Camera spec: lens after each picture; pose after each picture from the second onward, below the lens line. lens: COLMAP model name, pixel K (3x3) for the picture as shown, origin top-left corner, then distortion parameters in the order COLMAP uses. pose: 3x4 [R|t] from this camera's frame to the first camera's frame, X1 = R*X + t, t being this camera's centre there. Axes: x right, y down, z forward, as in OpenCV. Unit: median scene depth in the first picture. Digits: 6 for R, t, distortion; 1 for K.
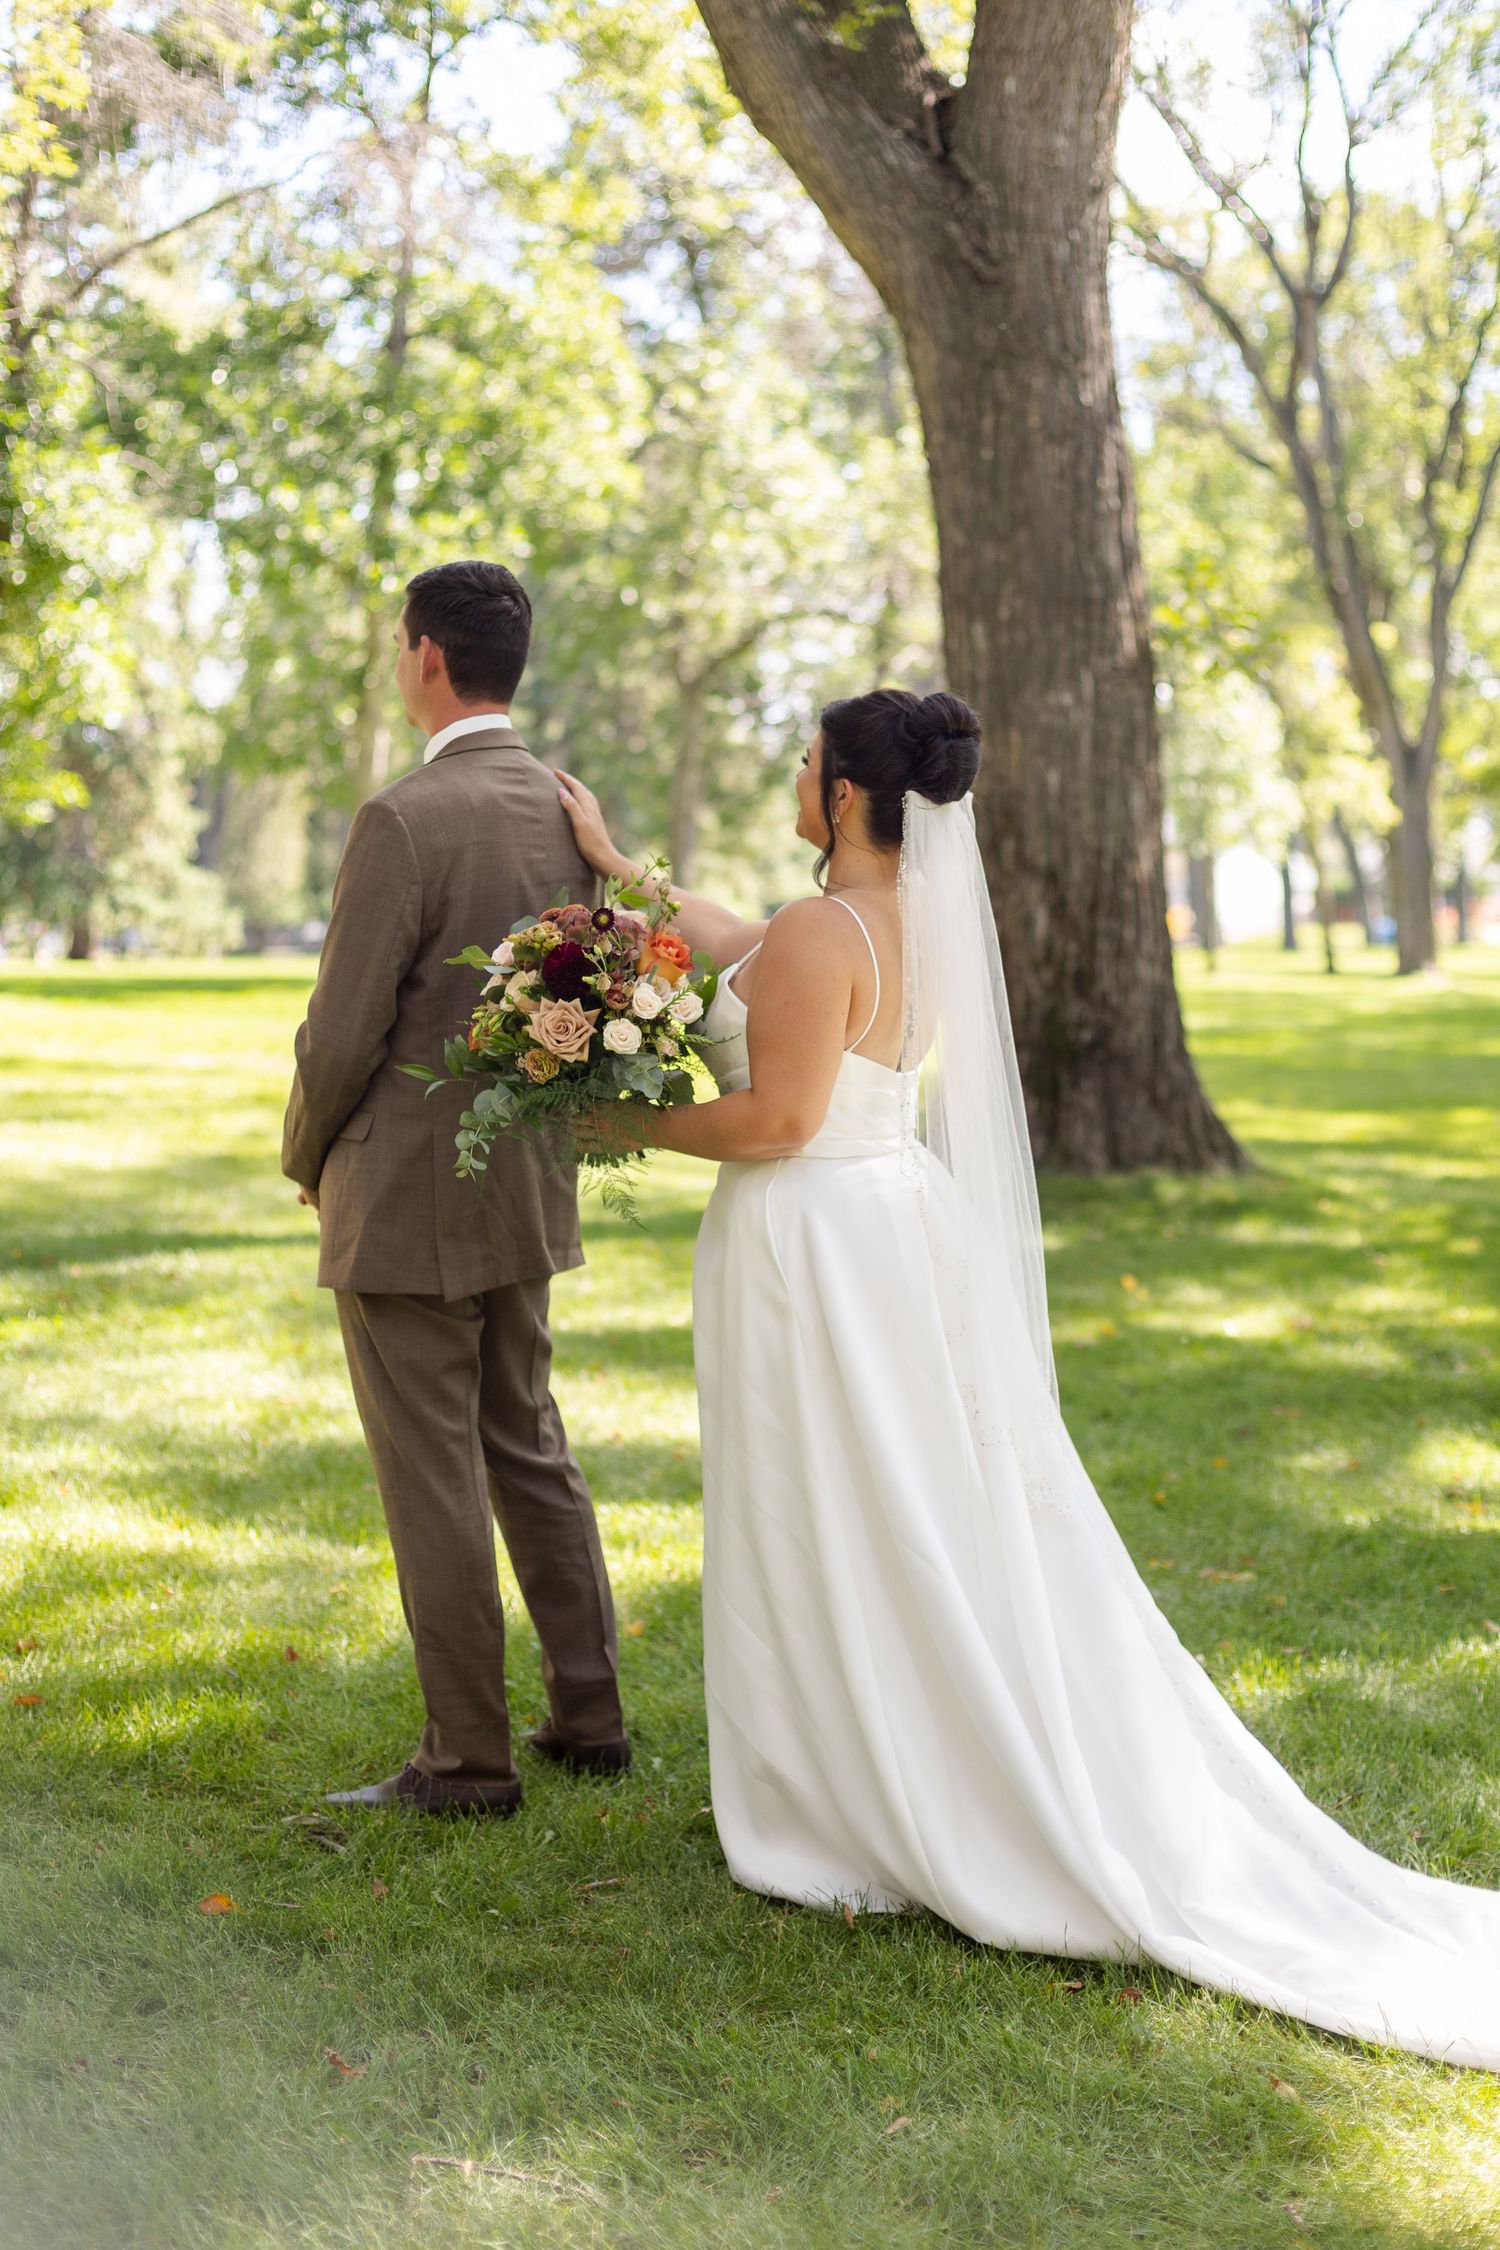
lens RADIAL K [[3503.4, 0, 792.9], [0, 3503.4, 1092.2], [0, 0, 1]] dist [0.002180, -0.161356]
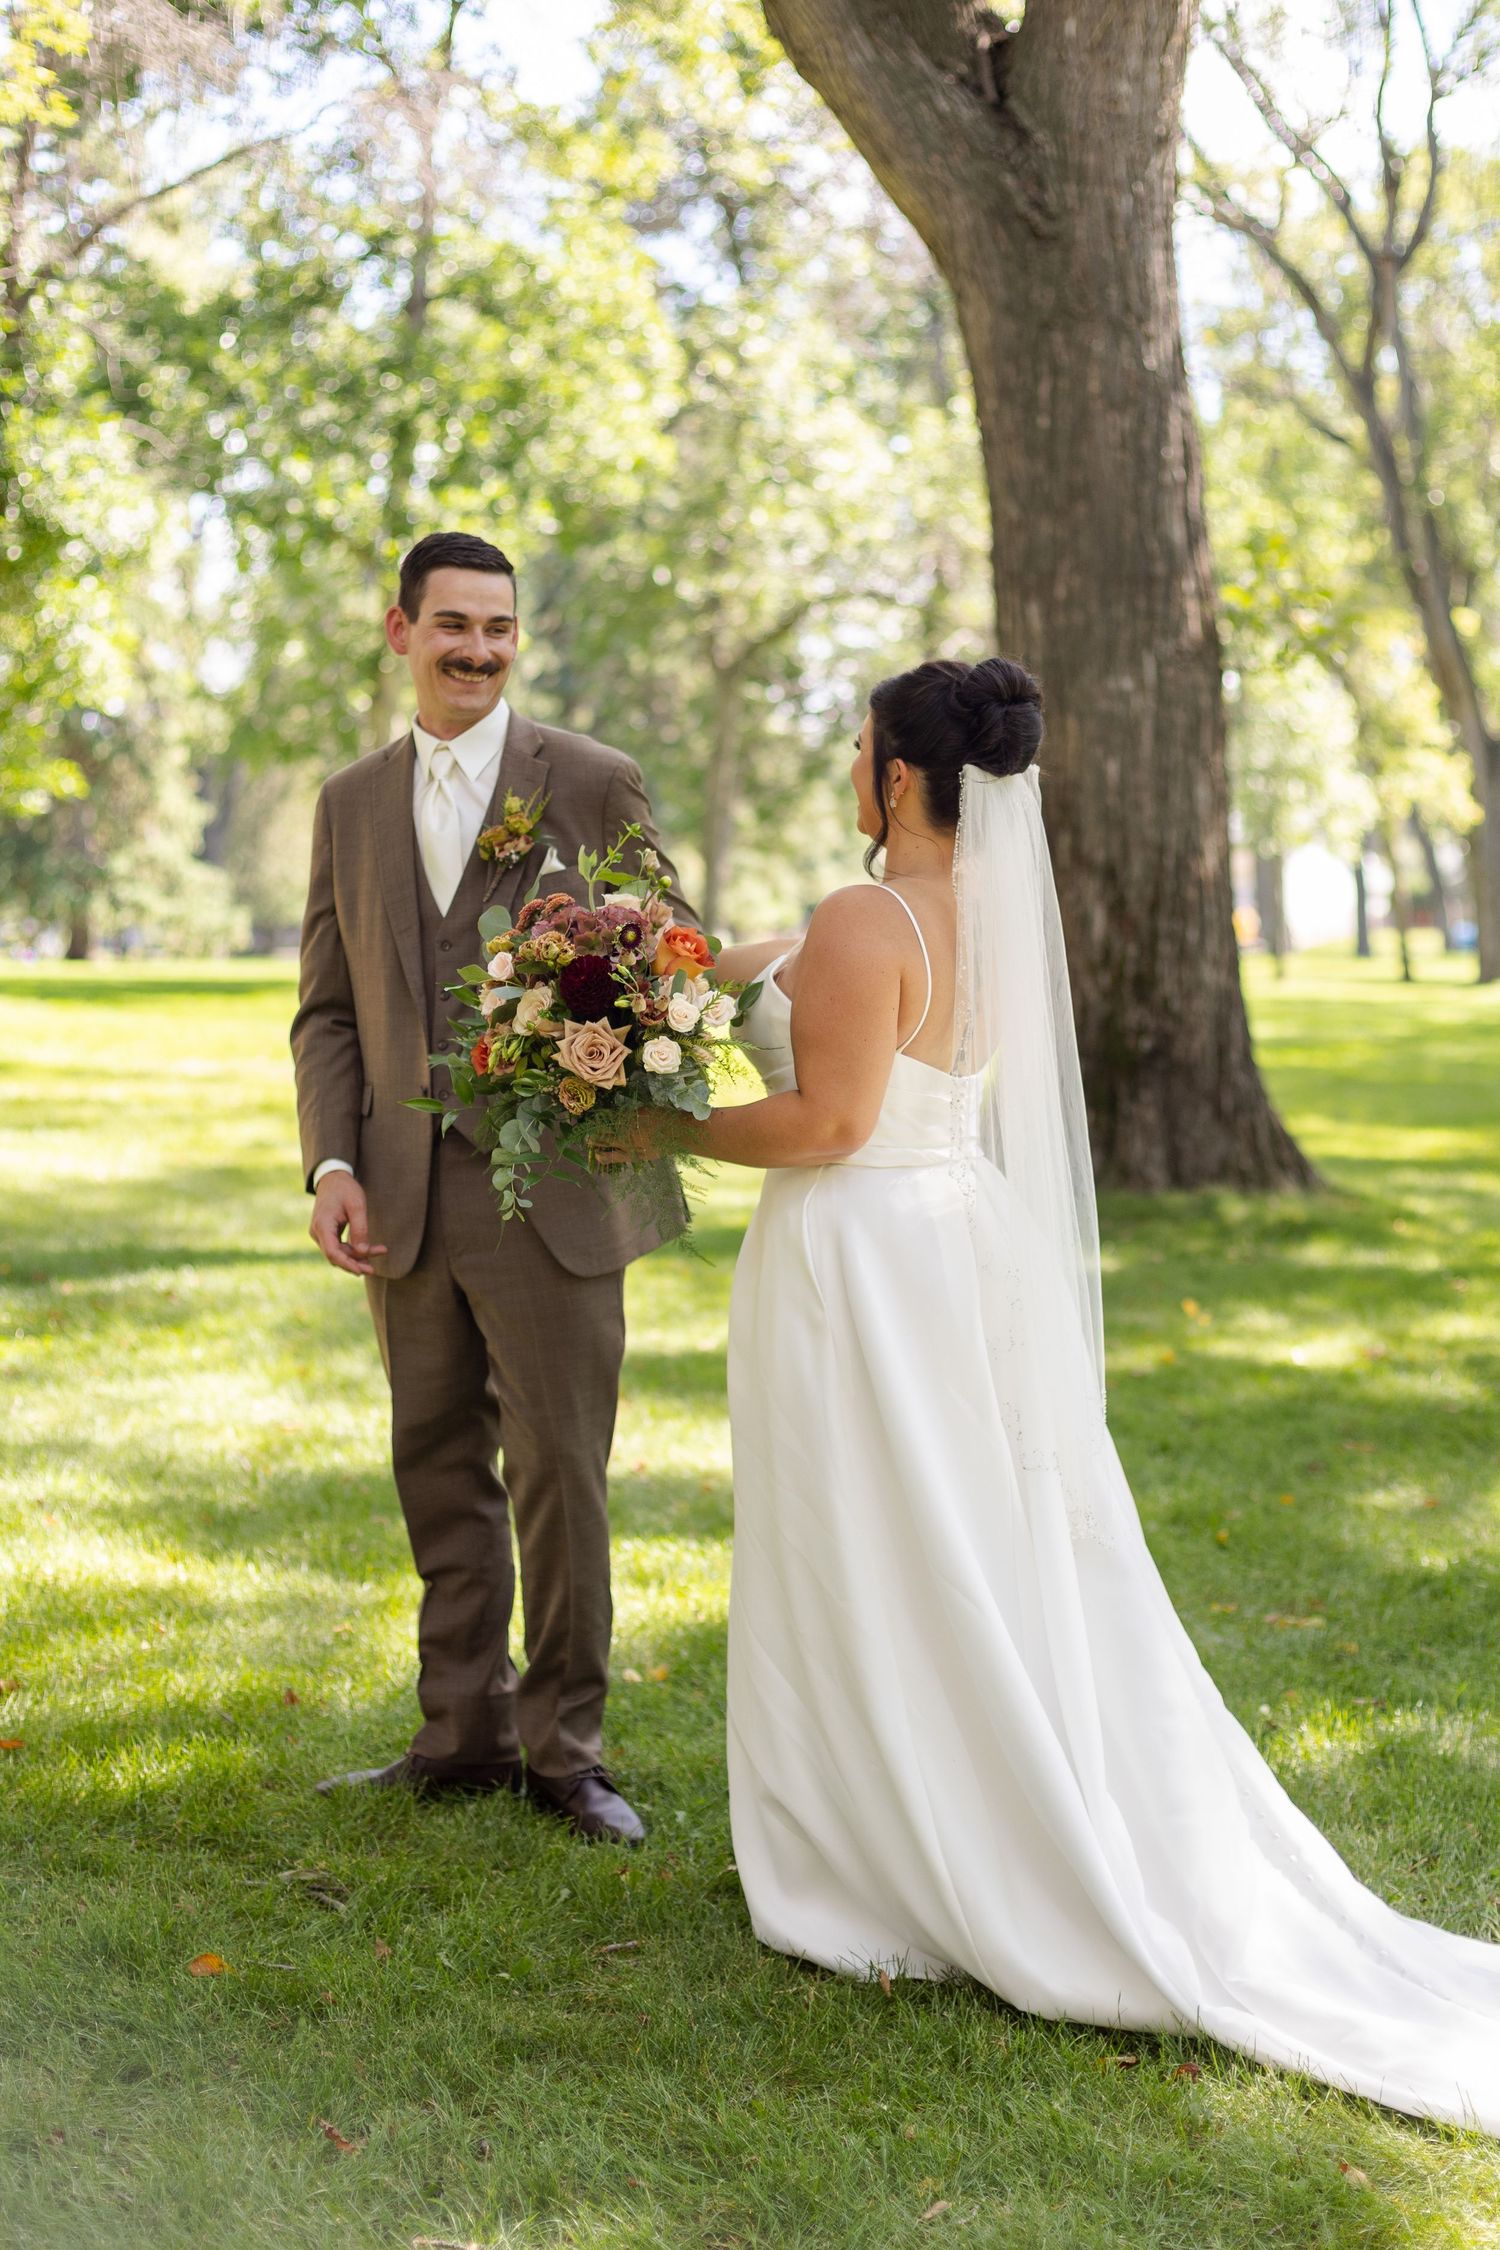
lens RADIAL K [[3715.9, 0, 784.3], [0, 3715.9, 1129.8], [0, 0, 1]] dist [0.004360, -0.188452]
pose [[0.999897, 0.005401, -0.013287, 0.000194], [-0.005314, 0.999964, 0.006548, 0.000475], [0.013322, -0.006477, 0.999890, 0.003000]]
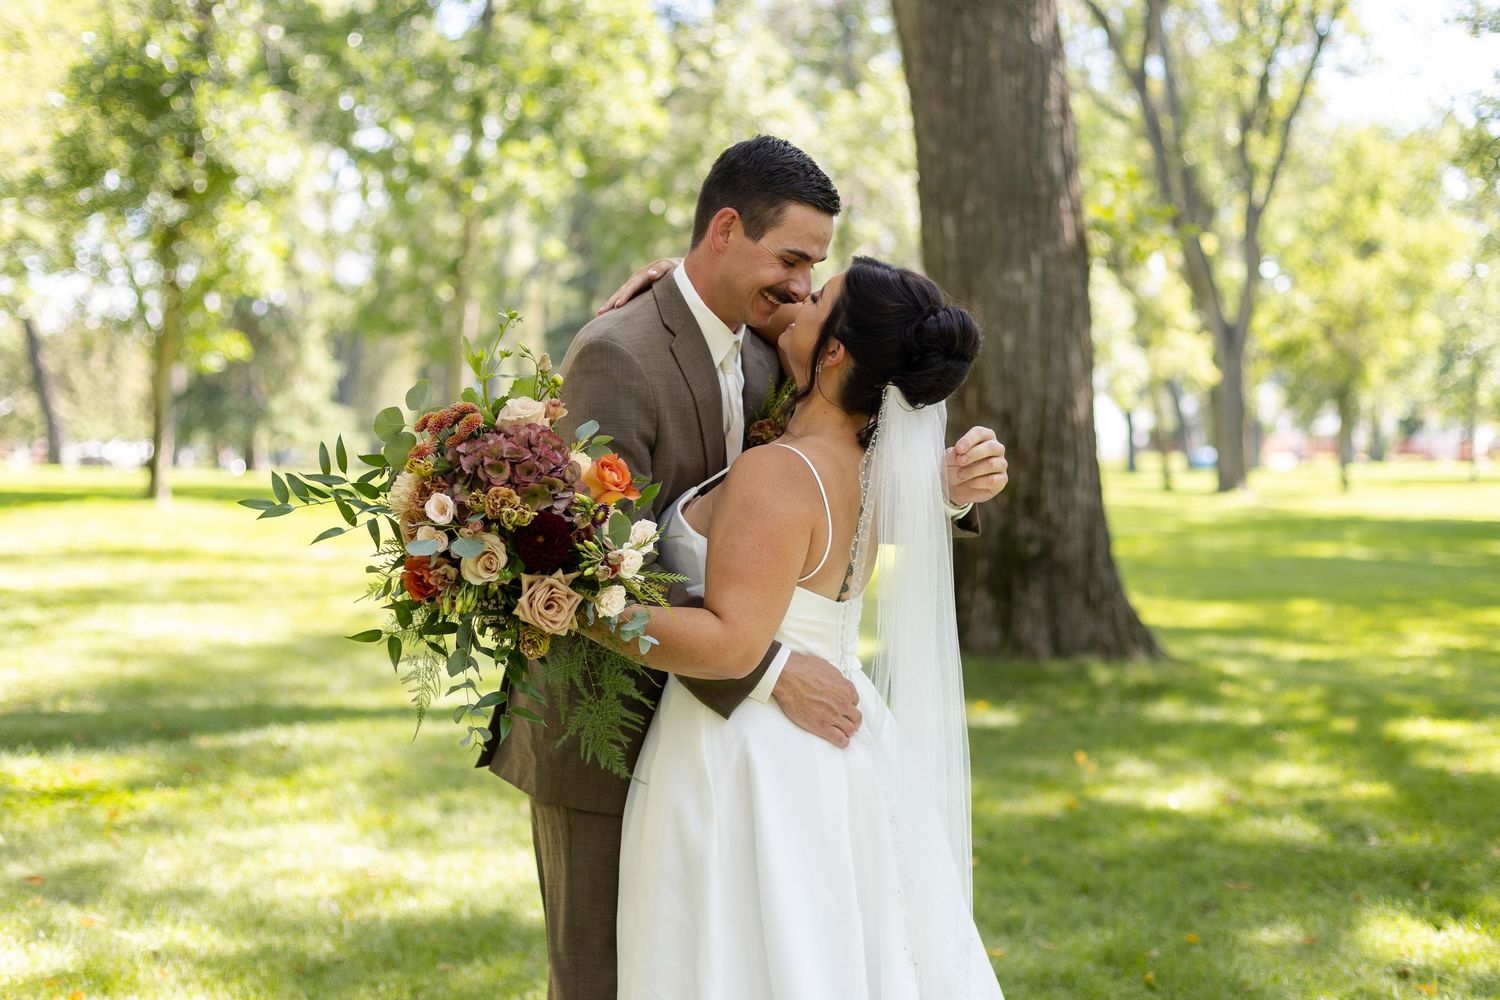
lens RADIAL K [[2477.3, 0, 750.0], [0, 2477.3, 500.0], [0, 0, 1]] dist [0.004360, -0.188452]
pose [[0.999935, 0.010289, -0.004960, -0.006876], [-0.010419, 0.999583, -0.026936, -0.004764], [0.004681, 0.026986, 0.999625, 0.069087]]
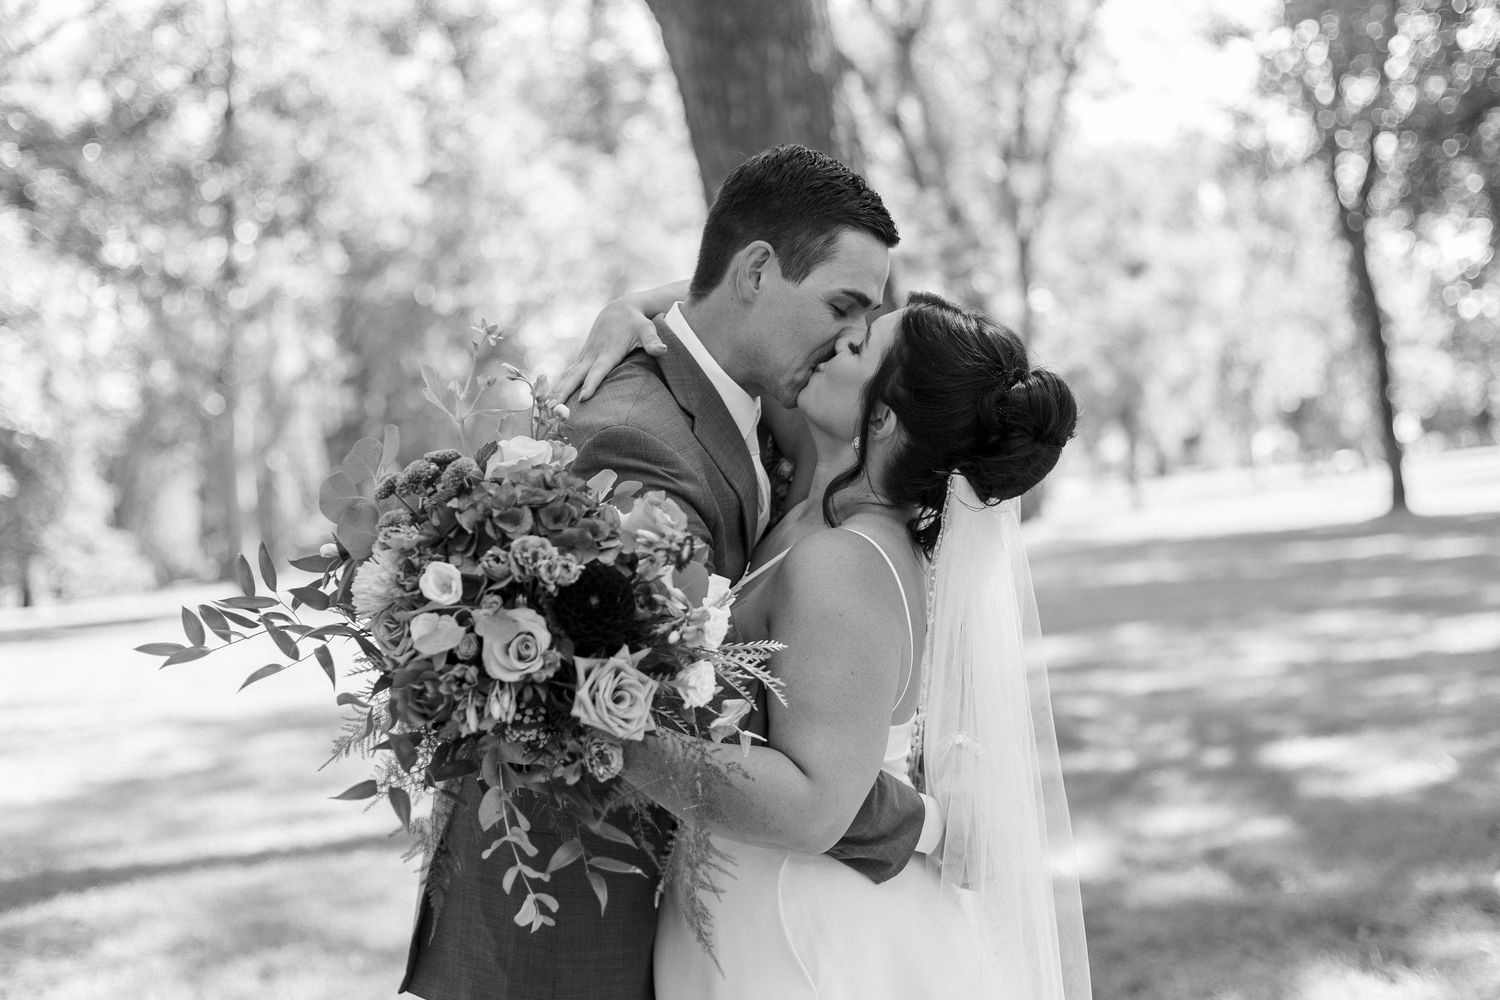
lens RADIAL K [[2477.3, 0, 750.0], [0, 2477.3, 500.0], [0, 0, 1]] dist [0.004360, -0.188452]
pose [[0.992412, -0.093394, 0.079971, -0.010264], [0.097764, 0.993820, -0.052584, -0.006635], [-0.074566, 0.060003, 0.995409, 0.103539]]
